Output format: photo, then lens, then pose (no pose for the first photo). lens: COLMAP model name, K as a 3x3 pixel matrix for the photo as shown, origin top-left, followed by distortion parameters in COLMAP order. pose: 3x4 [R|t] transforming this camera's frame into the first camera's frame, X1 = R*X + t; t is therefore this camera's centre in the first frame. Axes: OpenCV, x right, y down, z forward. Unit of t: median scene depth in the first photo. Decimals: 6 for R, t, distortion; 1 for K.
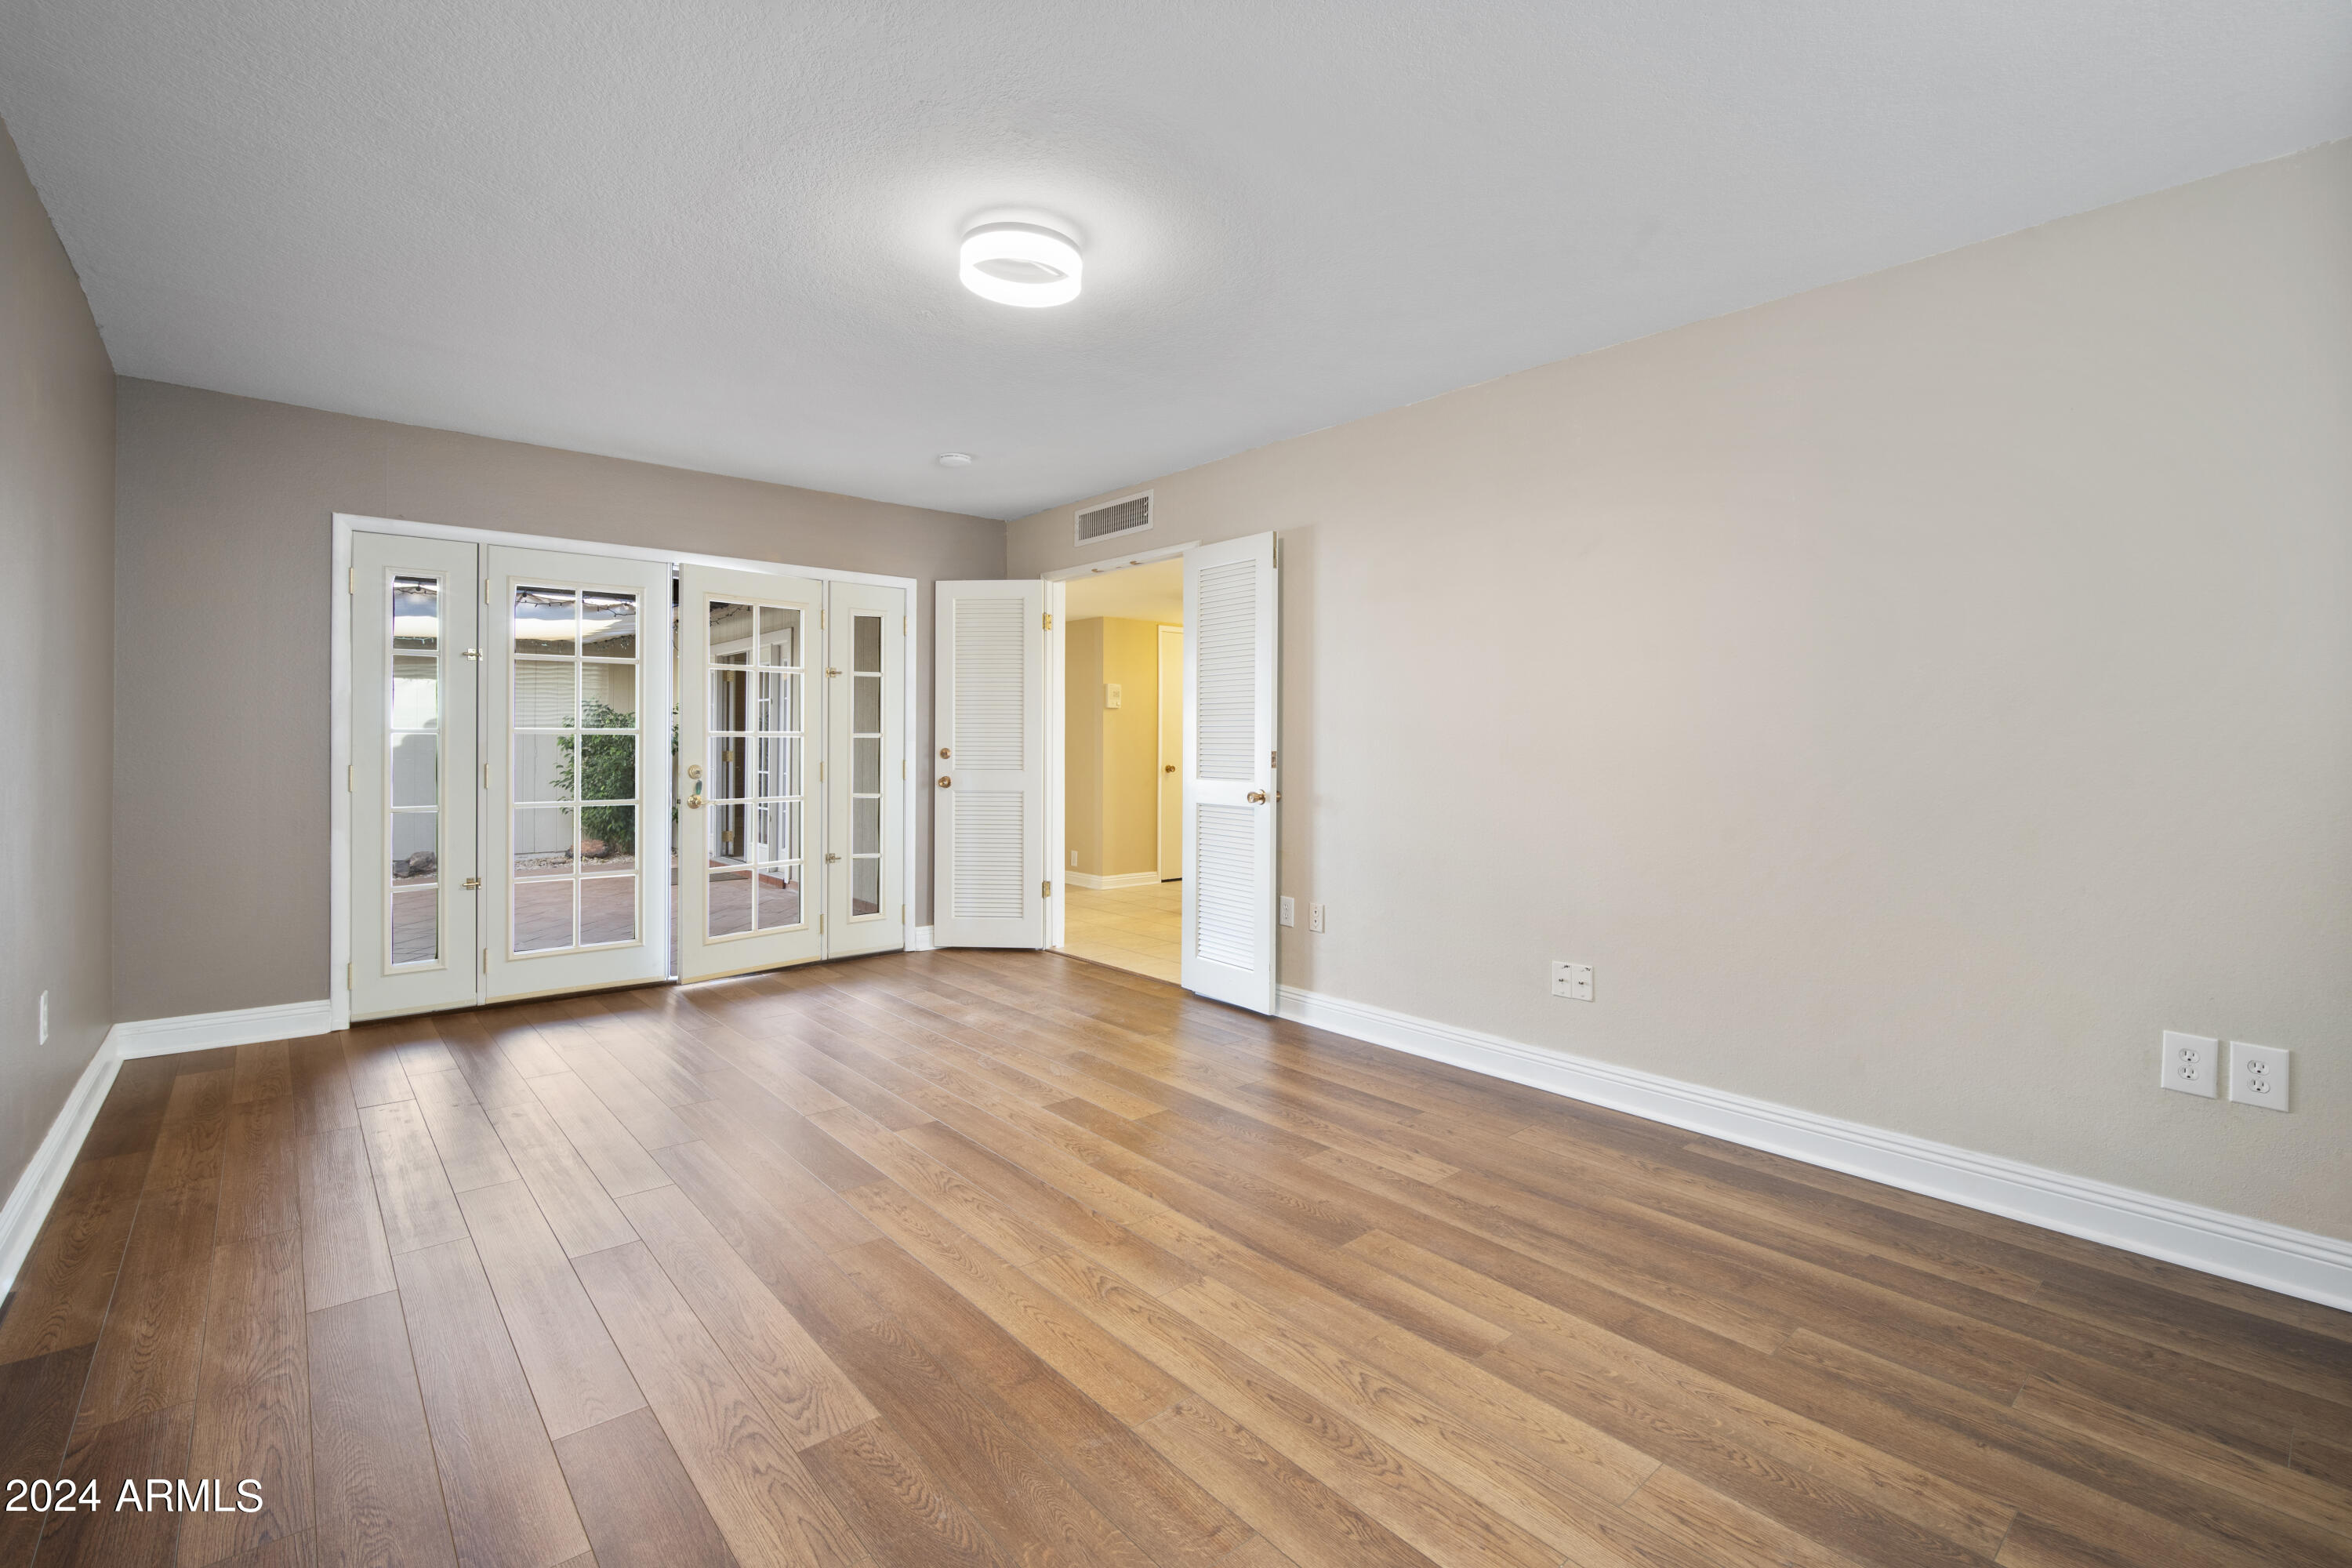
lens RADIAL K [[1025.4, 0, 1182.0], [0, 1025.4, 780.7], [0, 0, 1]] dist [-0.008629, 0.000496]
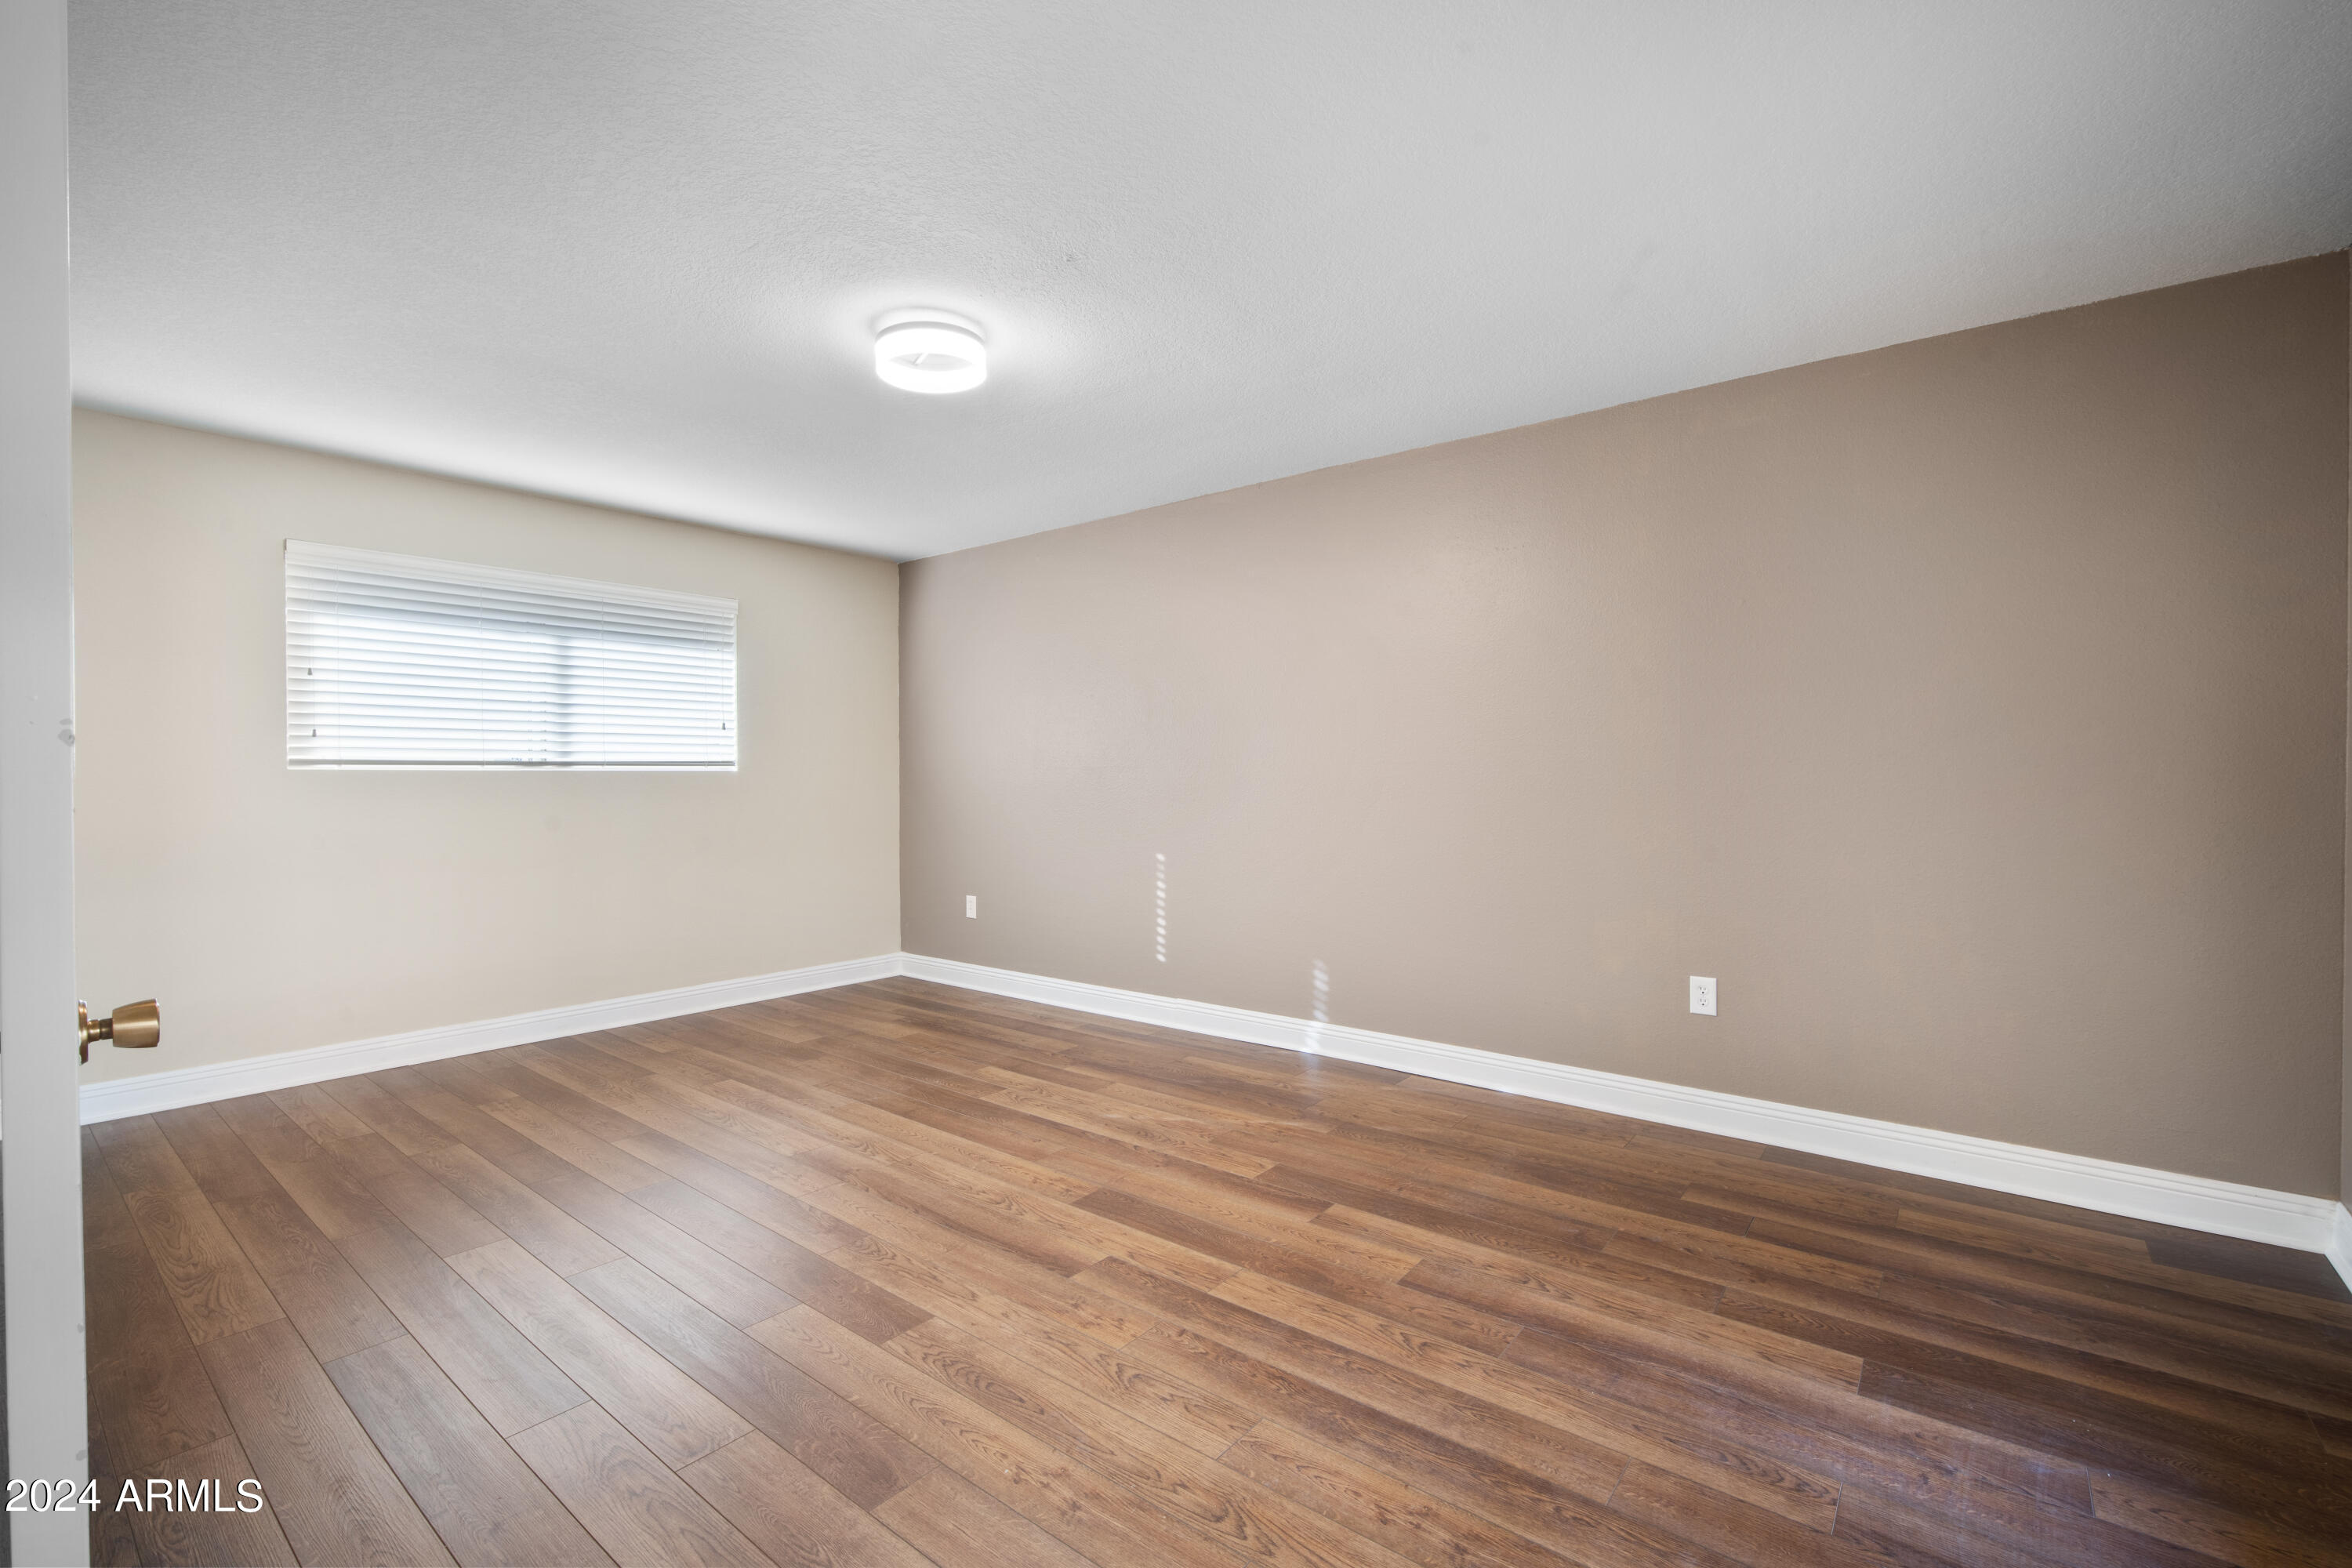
lens RADIAL K [[1025.4, 0, 1182.0], [0, 1025.4, 780.7], [0, 0, 1]] dist [-0.008629, 0.000496]
pose [[-0.984163, -0.001190, -0.177261, -0.241828], [-0.009029, 0.999016, 0.043424, -0.100736], [0.177035, 0.044336, -0.983205, 2.285834]]
